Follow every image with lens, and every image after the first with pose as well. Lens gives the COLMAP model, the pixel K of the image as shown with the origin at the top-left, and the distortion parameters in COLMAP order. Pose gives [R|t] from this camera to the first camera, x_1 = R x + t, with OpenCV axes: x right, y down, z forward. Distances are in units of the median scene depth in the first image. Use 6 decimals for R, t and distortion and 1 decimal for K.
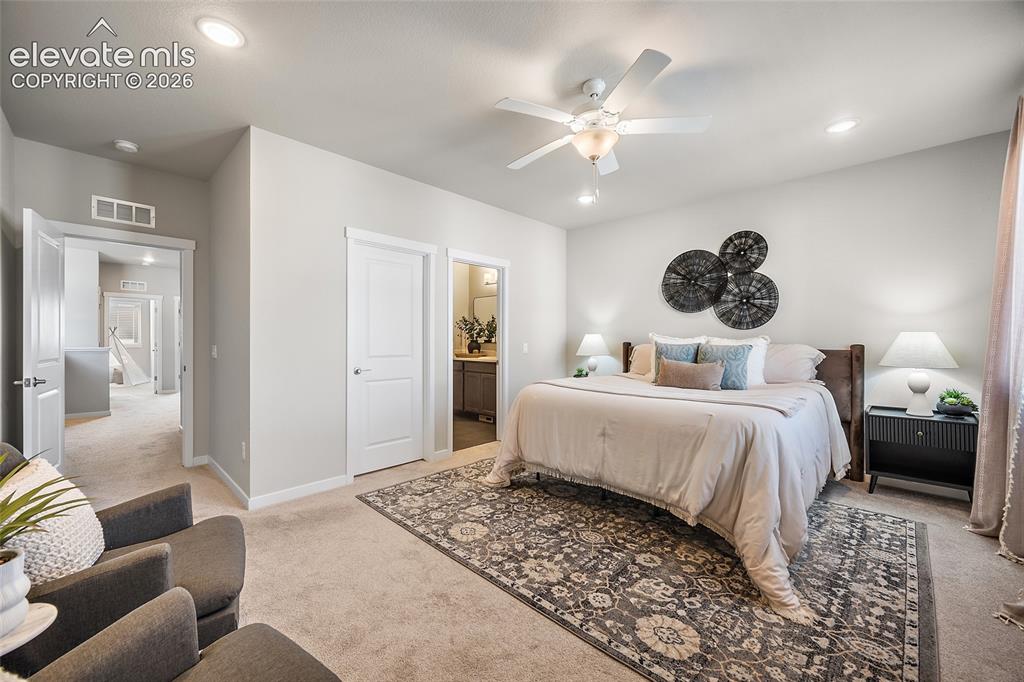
lens RADIAL K [[404.2, 0, 506.8], [0, 404.2, 339.1], [0, 0, 1]] dist [0.001255, -0.000025]
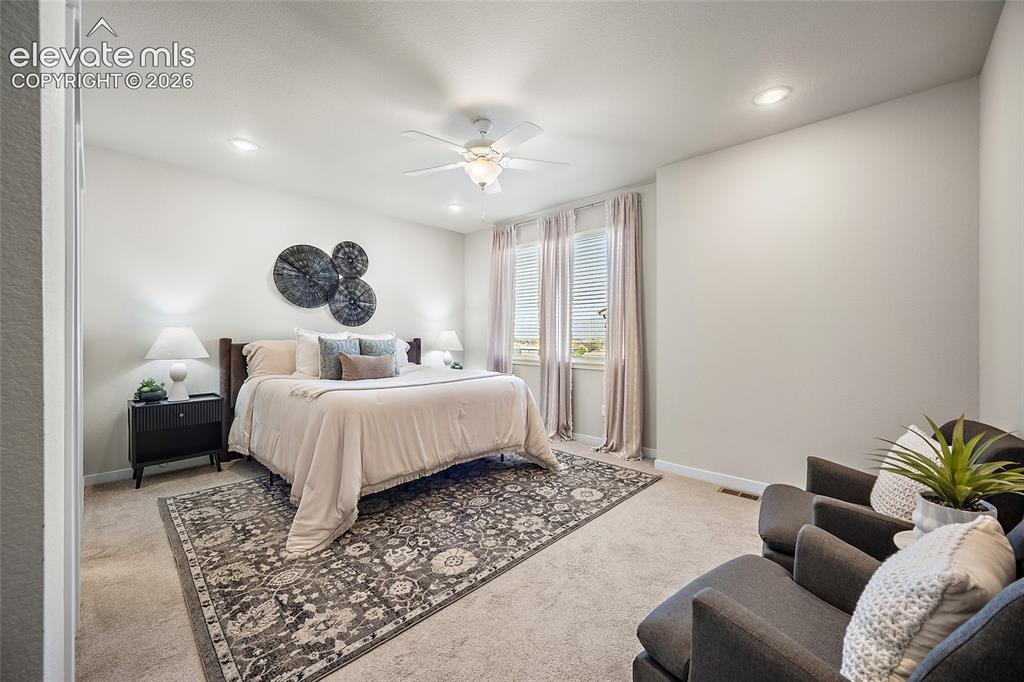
lens RADIAL K [[404.2, 0, 510.1], [0, 404.2, 338.7], [0, 0, 1]] dist [0.001255, -0.000025]
pose [[-0.011157, -0.012898, 0.999855, -0.905967], [-0.003434, 0.999911, 0.012860, -0.007362], [-0.999932, -0.003290, -0.011200, 0.853110]]
